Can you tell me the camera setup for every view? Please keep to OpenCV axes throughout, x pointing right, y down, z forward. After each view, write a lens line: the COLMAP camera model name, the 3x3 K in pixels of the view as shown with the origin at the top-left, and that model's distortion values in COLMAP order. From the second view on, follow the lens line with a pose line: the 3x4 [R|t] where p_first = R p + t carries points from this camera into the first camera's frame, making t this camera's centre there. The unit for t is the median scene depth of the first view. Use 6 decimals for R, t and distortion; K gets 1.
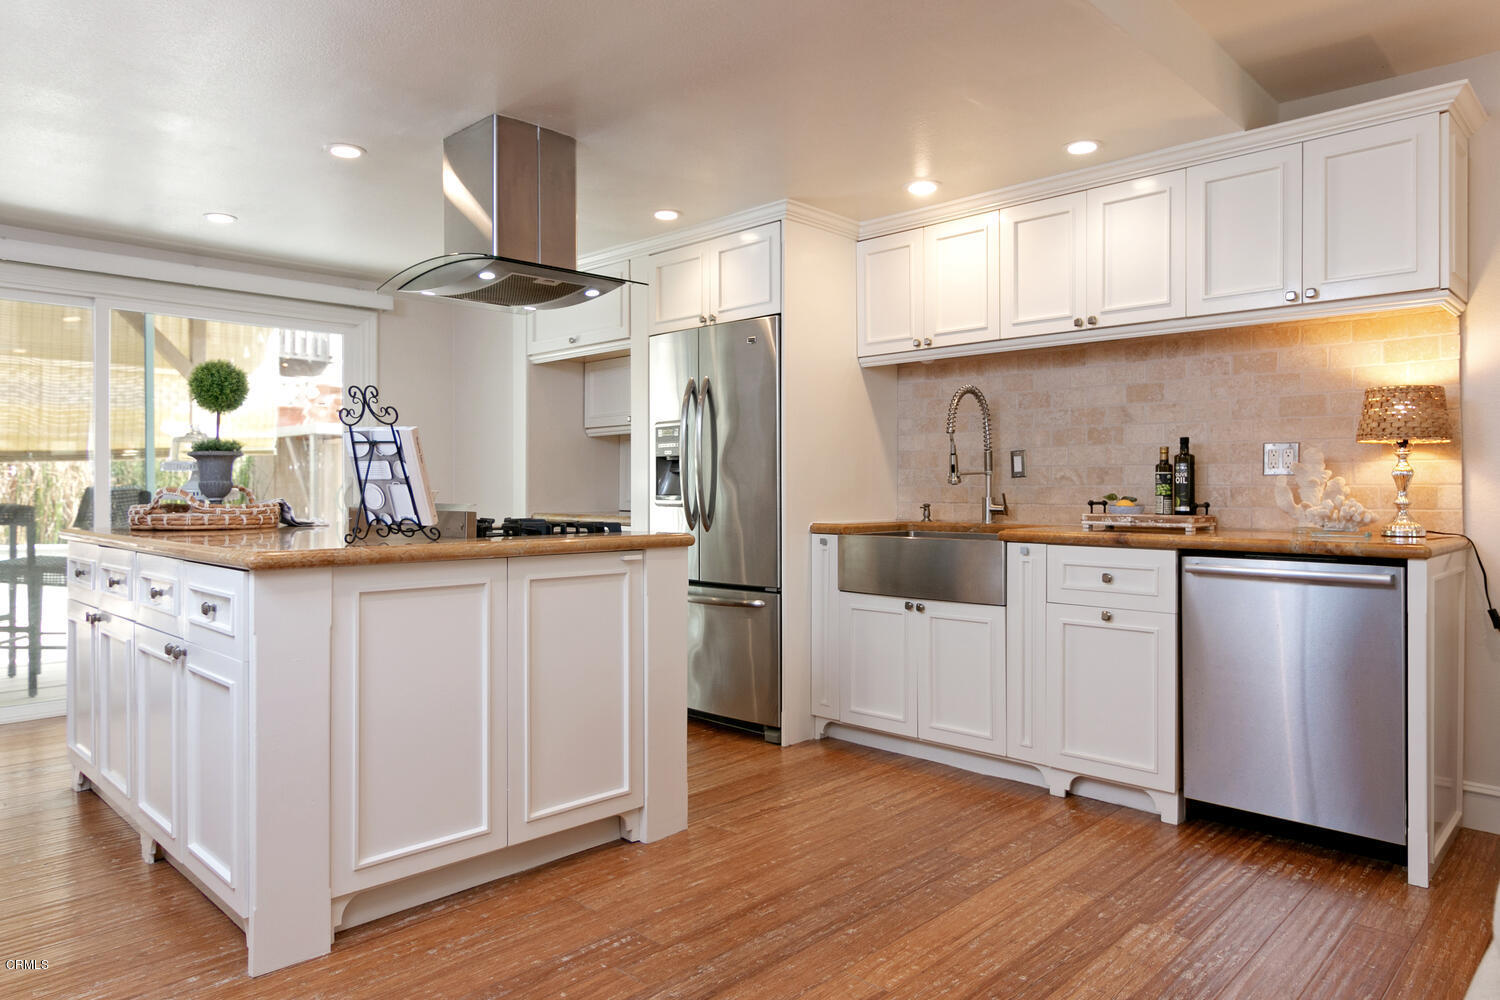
lens RADIAL K [[954.3, 0, 752.0], [0, 954.3, 492.5], [0, 0, 1]] dist [-0.000793, 0.002841]
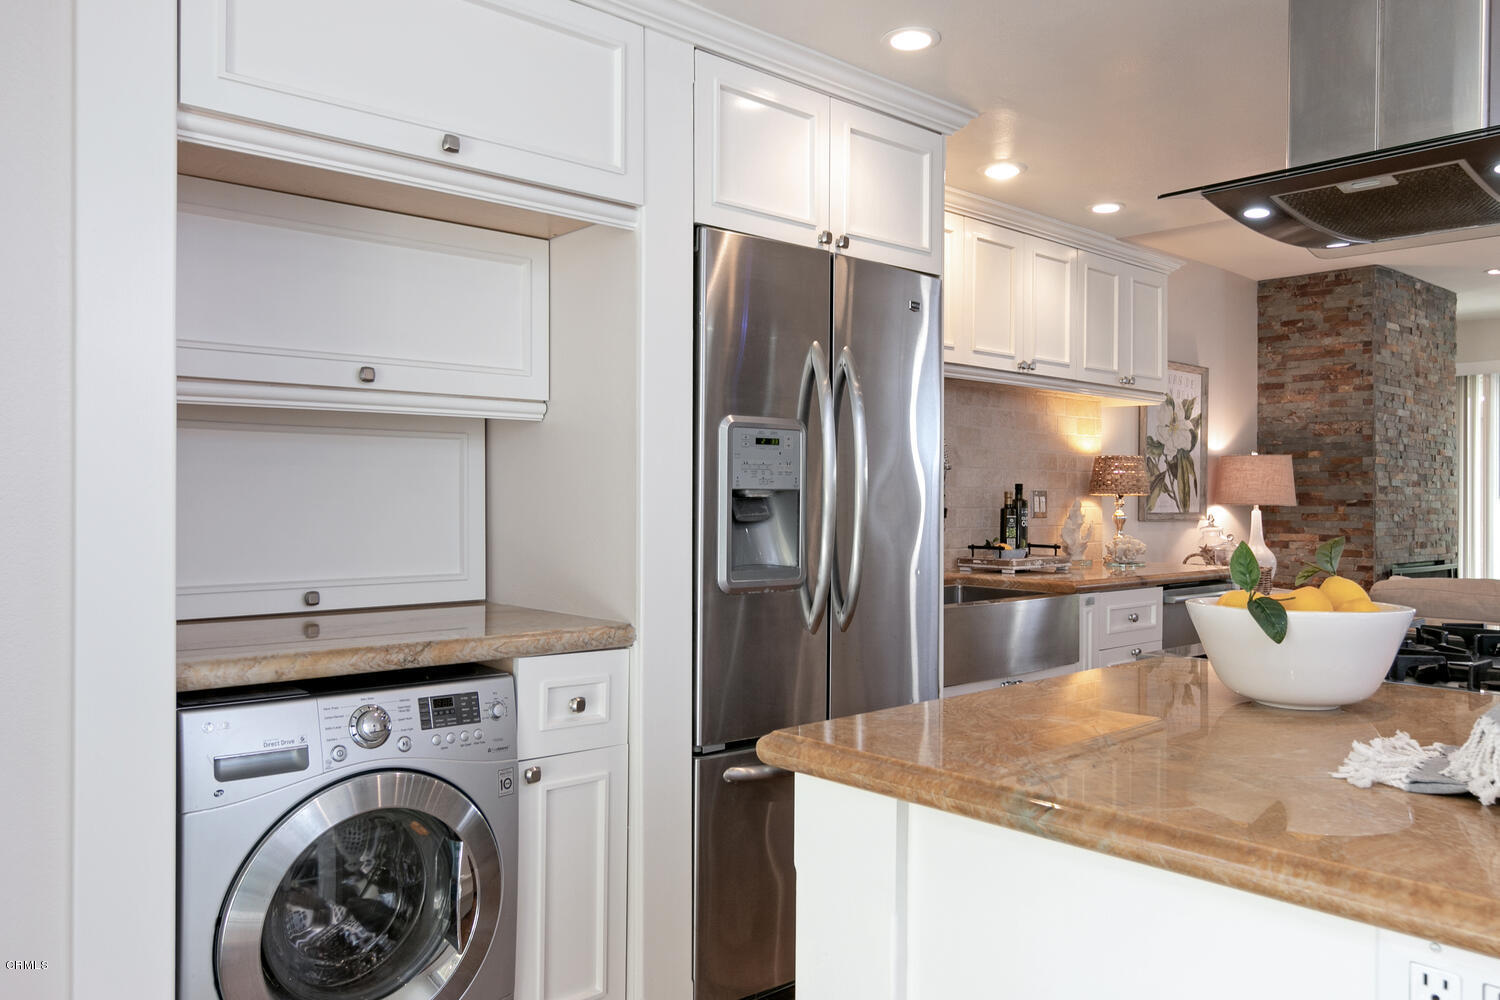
lens RADIAL K [[1102.0, 0, 750.0], [0, 1102.0, 497.4], [0, 0, 1]] dist [-0.000462, 0.002230]
pose [[0.069447, -0.001715, 0.997584, -0.838777], [-0.001237, 0.999998, 0.001805, -0.044955], [-0.997585, -0.001360, 0.069445, 1.242071]]
